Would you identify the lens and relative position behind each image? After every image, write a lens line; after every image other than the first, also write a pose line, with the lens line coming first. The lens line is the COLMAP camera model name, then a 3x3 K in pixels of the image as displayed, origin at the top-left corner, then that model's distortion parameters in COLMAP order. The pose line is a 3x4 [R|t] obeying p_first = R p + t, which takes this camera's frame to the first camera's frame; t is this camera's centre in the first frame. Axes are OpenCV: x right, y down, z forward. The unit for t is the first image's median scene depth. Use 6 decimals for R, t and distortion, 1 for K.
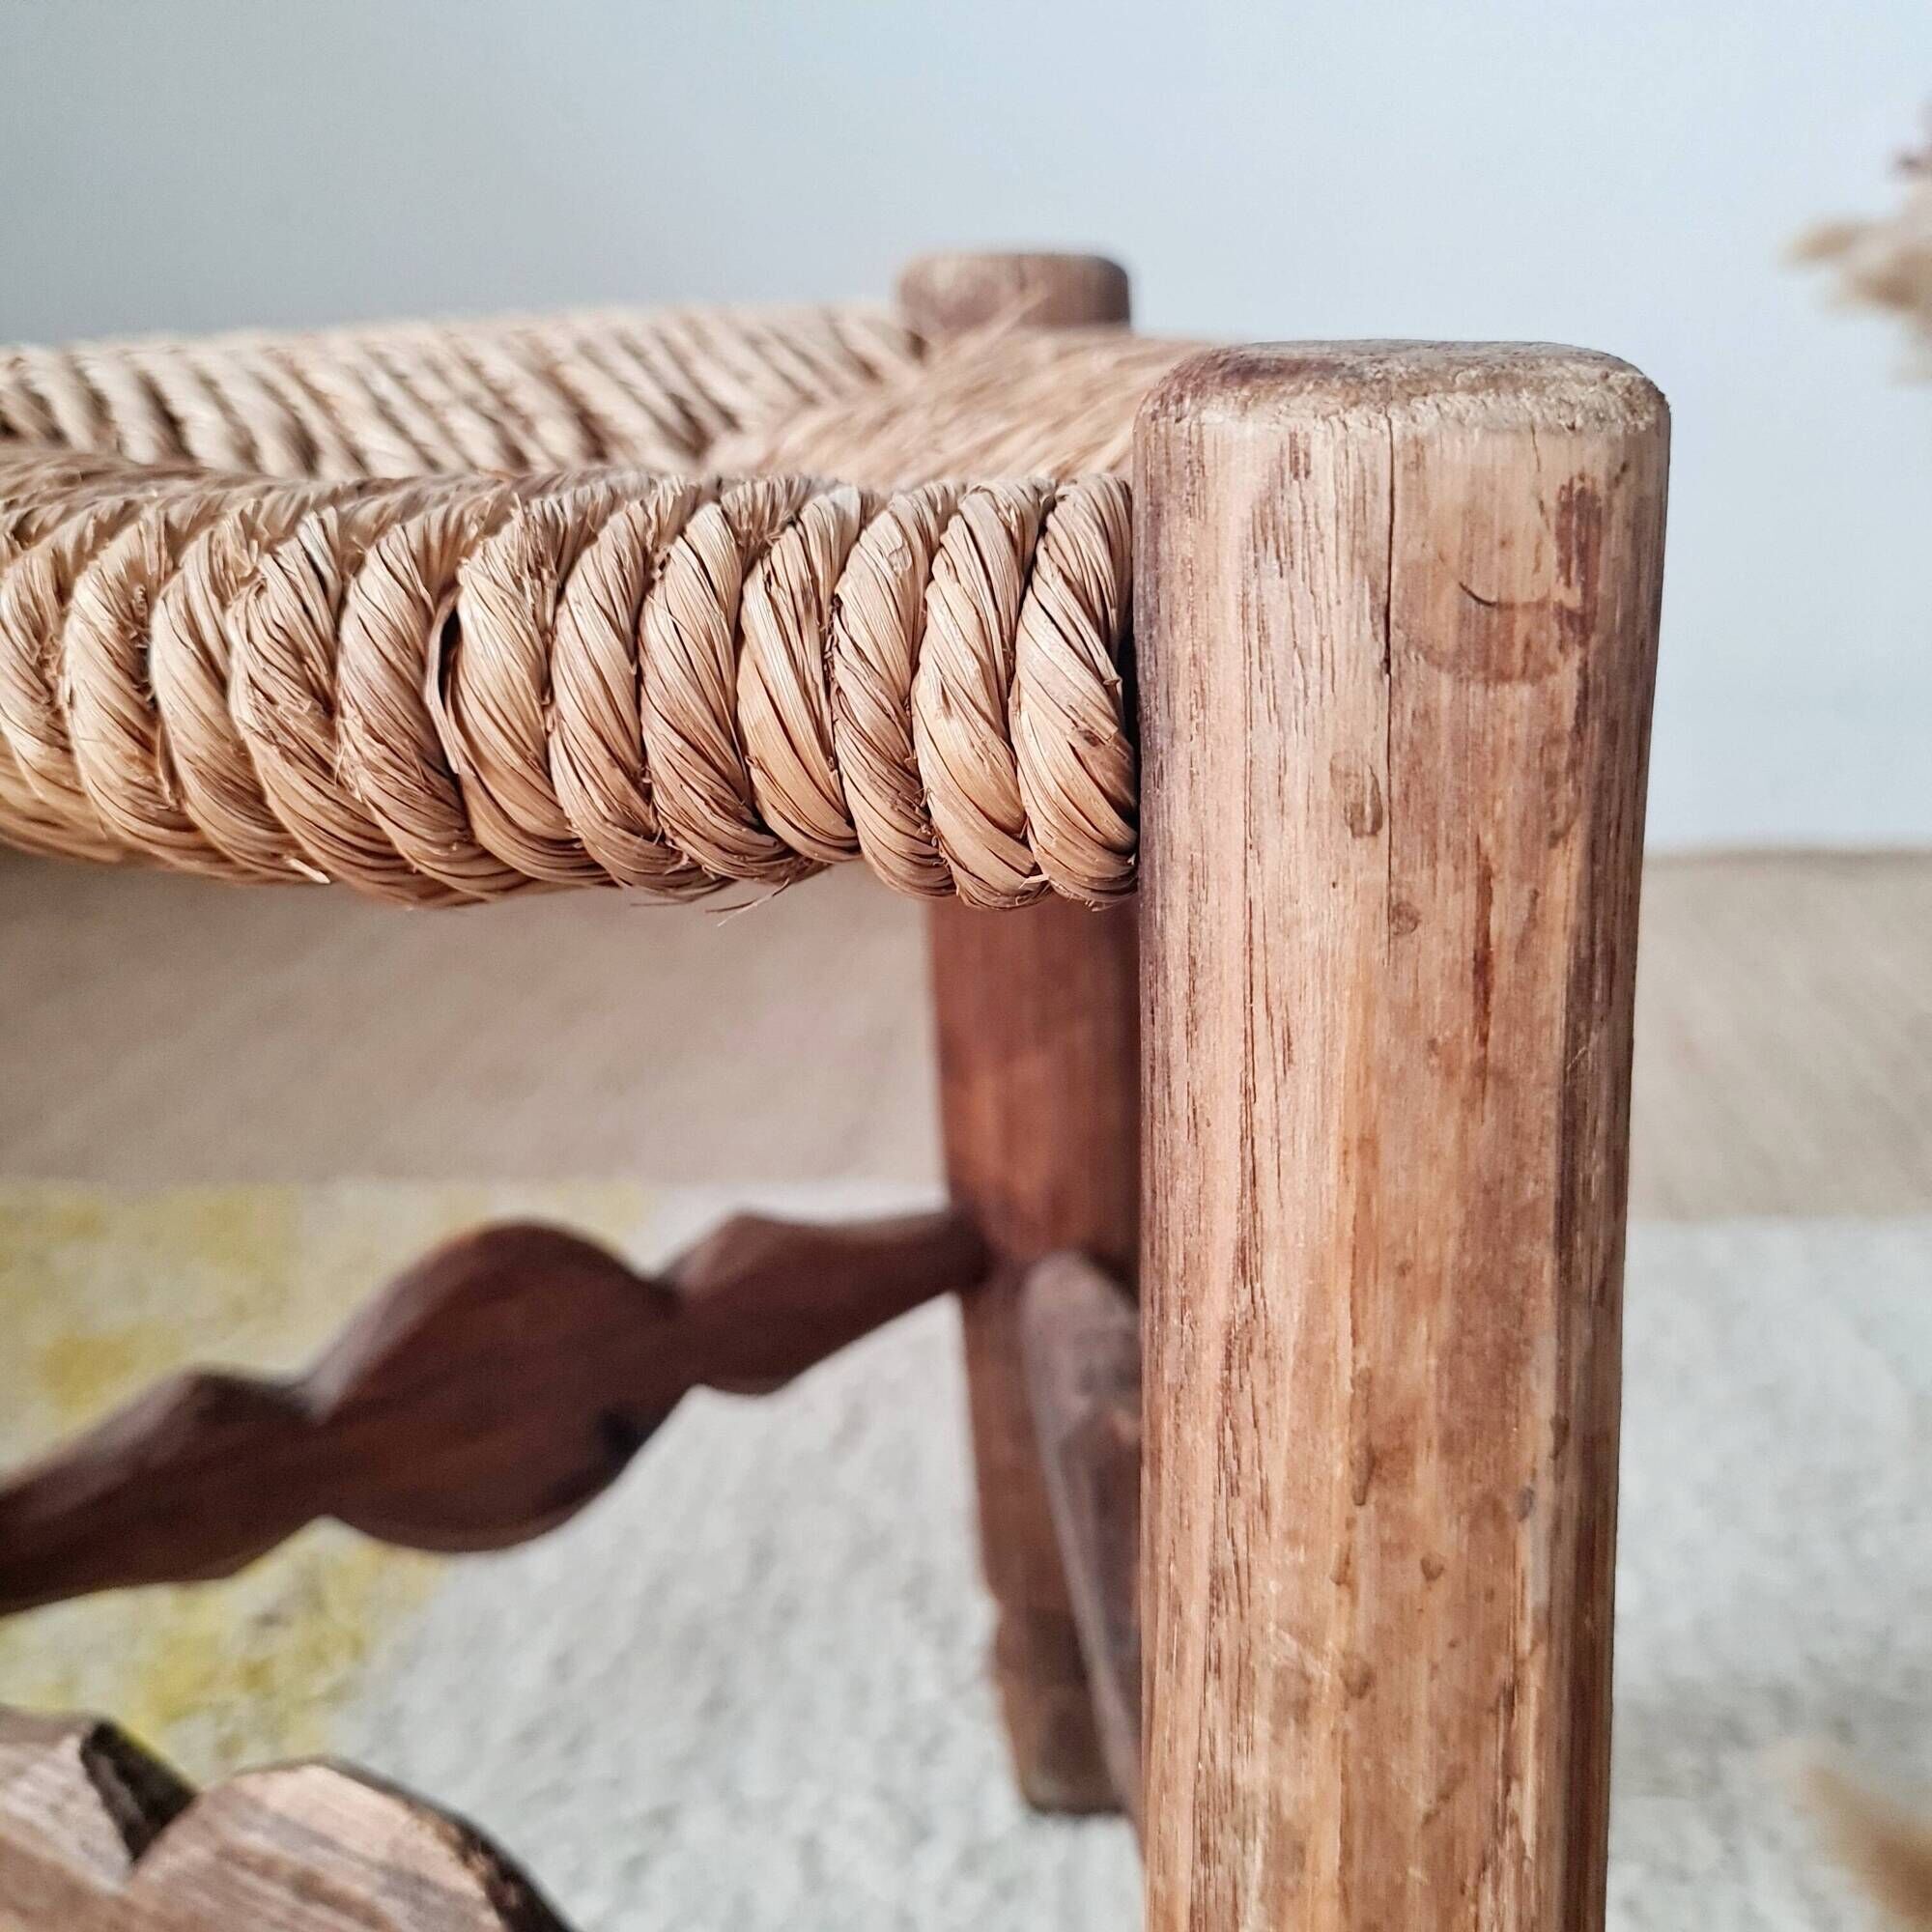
lens RADIAL K [[2038.0, 0, 950.9], [0, 2038.0, 984.7], [0, 0, 1]] dist [0.015093, 0.000000]
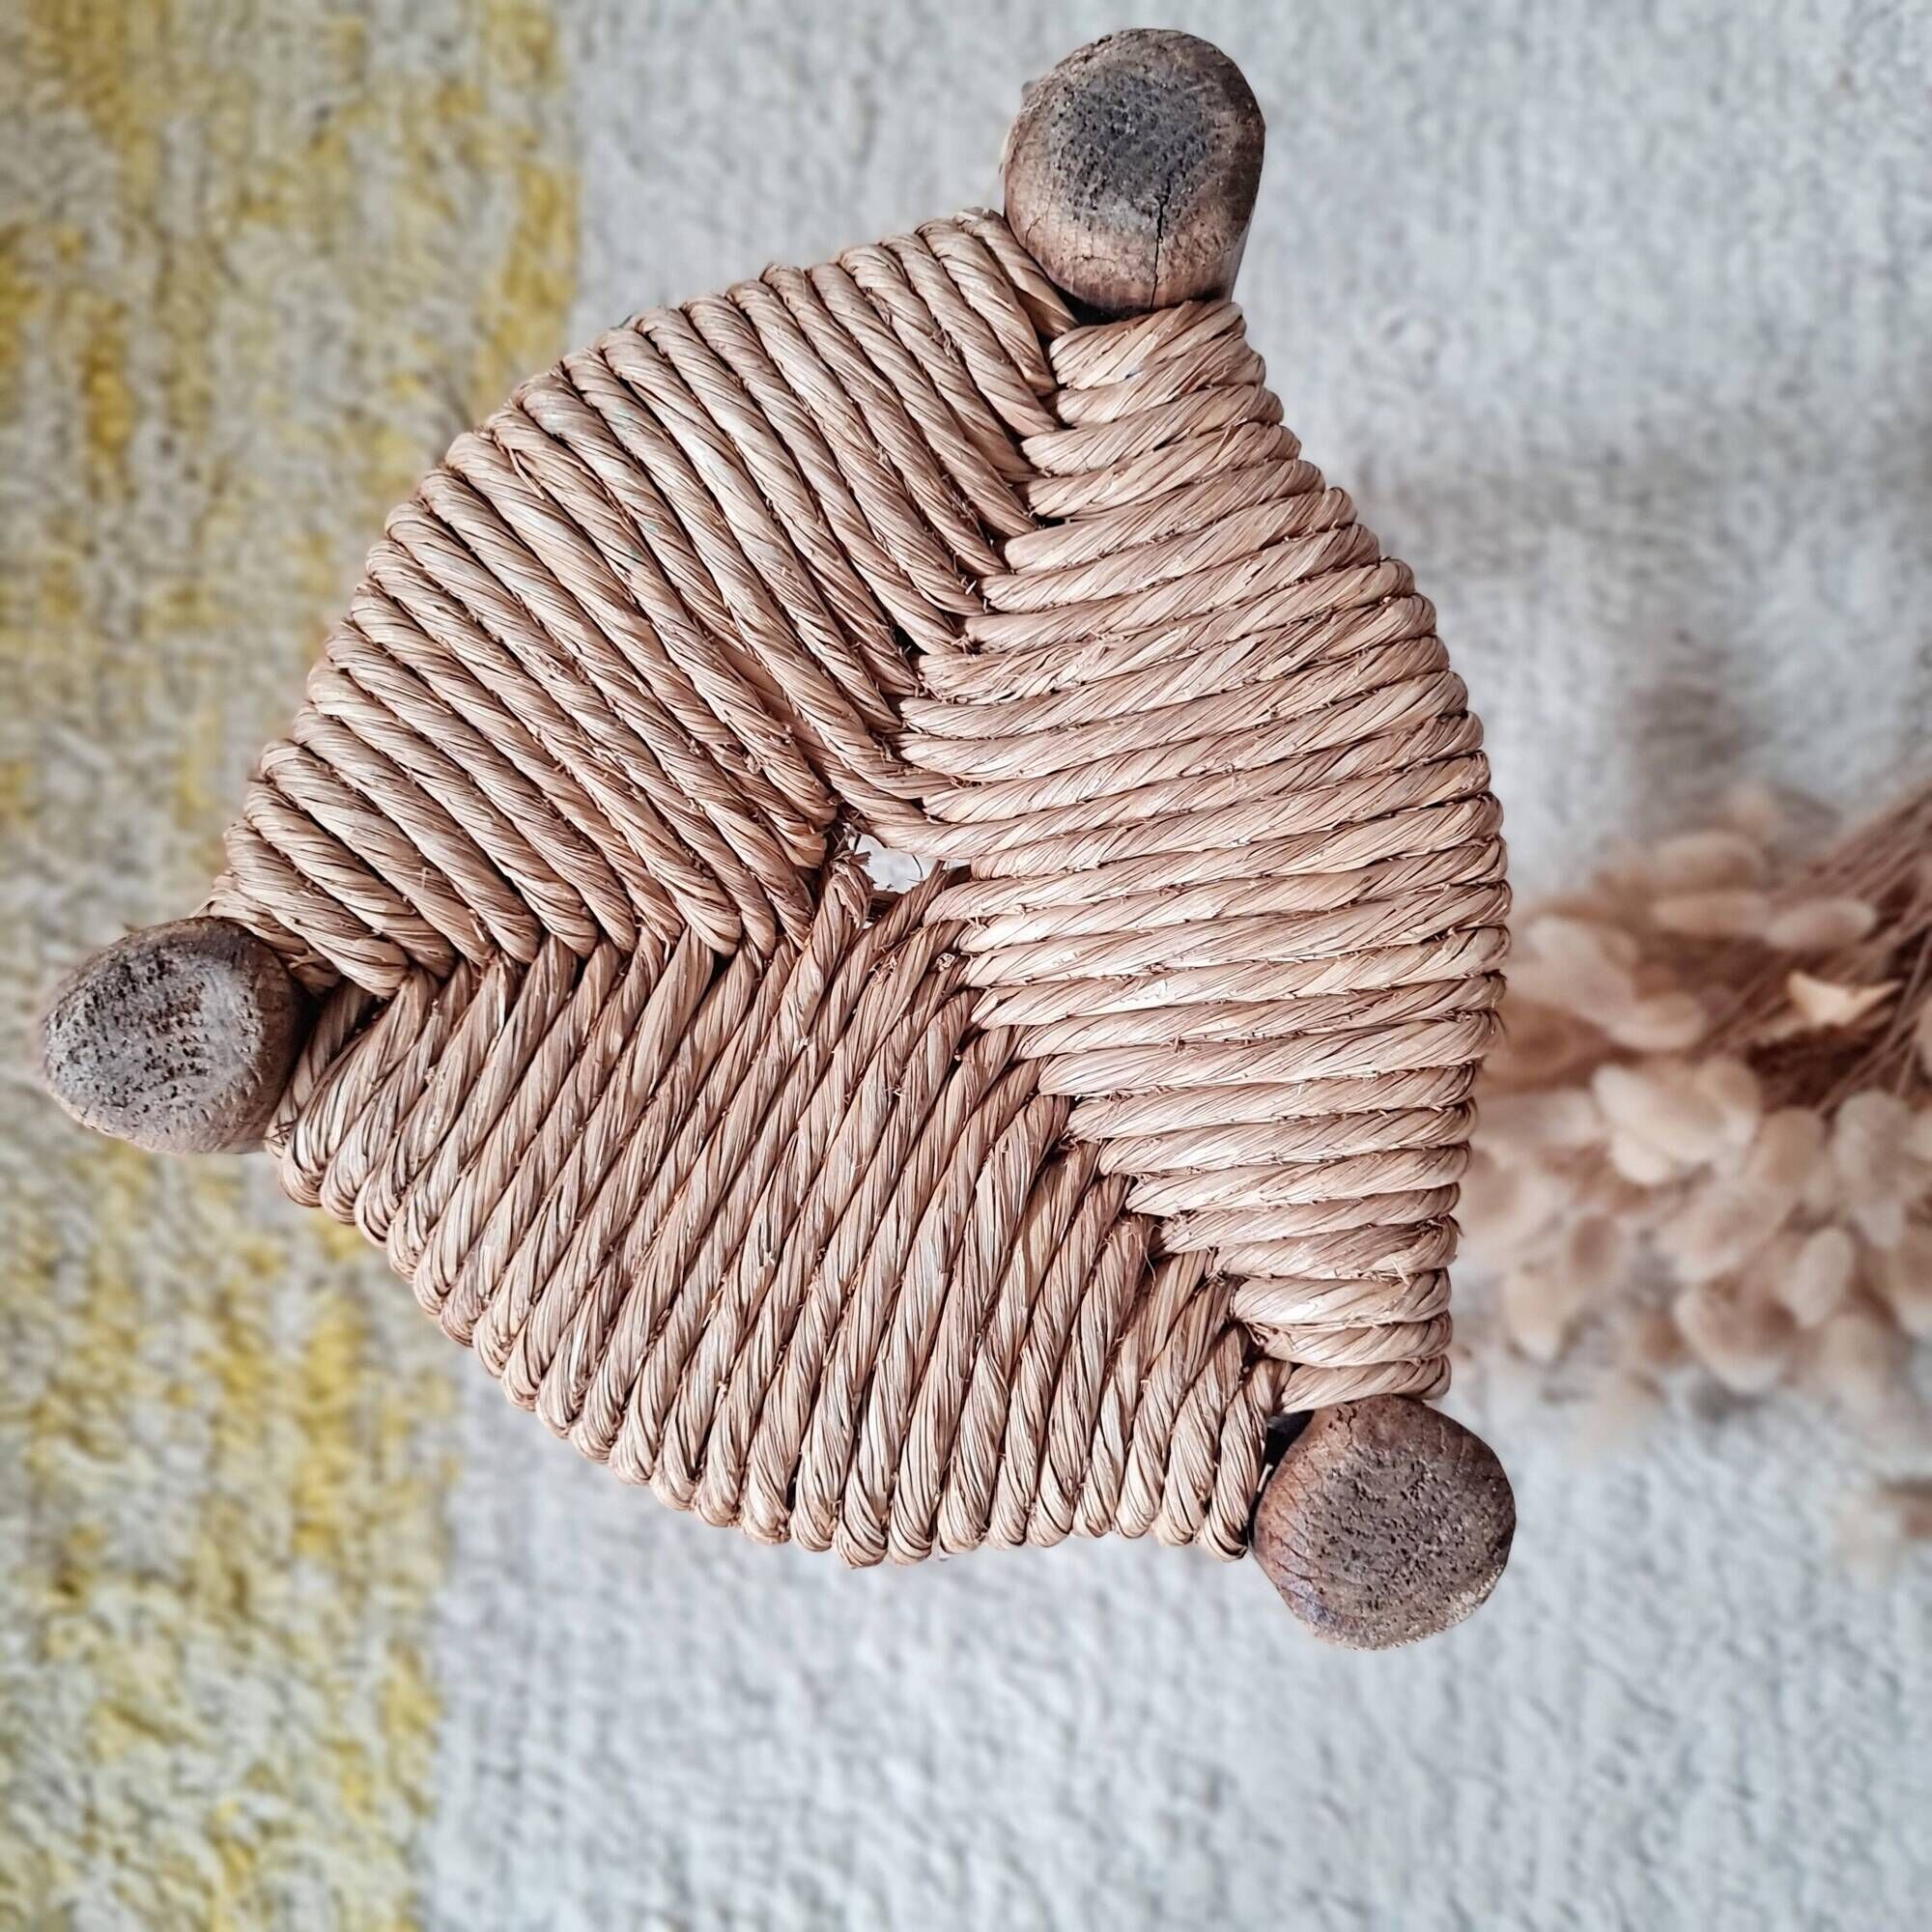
lens RADIAL K [[2038.0, 0, 952.4], [0, 2038.0, 961.4], [0, 0, 1]] dist [0.015093, 0.000000]
pose [[0.996224, -0.084984, 0.017758, -0.221153], [0.014435, 0.363835, 0.931352, -2.446129], [-0.085611, -0.927579, 0.363688, 0.800875]]
